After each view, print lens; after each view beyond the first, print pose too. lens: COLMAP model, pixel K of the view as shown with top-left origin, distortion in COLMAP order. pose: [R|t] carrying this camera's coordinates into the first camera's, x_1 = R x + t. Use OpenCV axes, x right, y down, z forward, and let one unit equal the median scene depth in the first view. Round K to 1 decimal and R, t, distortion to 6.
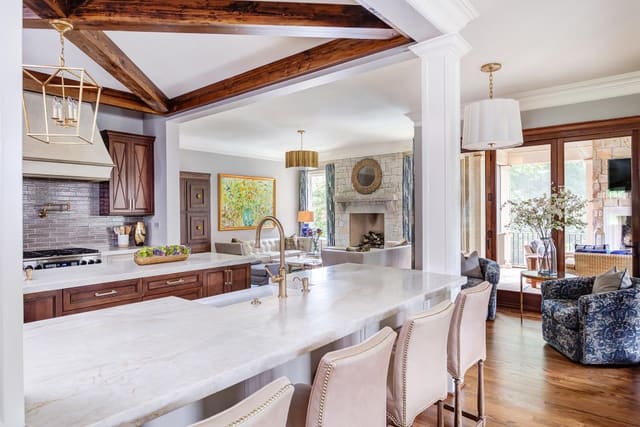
lens RADIAL K [[390.6, 0, 309.7], [0, 390.6, 211.0], [0, 0, 1]] dist [0.000877, -0.000249]
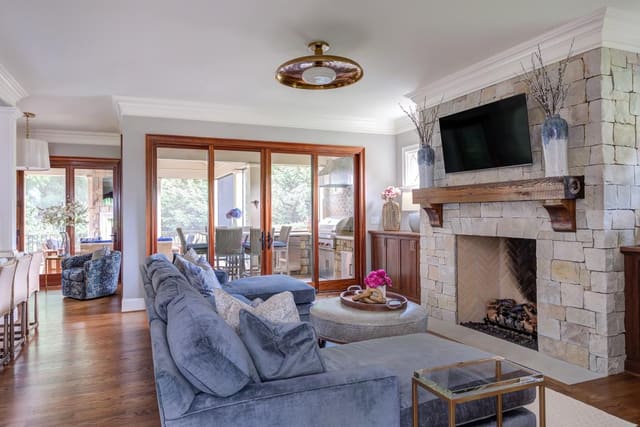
lens RADIAL K [[416.2, 0, 310.8], [0, 416.2, 211.6], [0, 0, 1]] dist [0.000833, 0.000860]
pose [[0.447801, 0.008698, 0.894091, -0.397190], [0.003705, 0.999926, -0.011583, 0.011052], [-0.894126, 0.008499, 0.447735, -0.562573]]
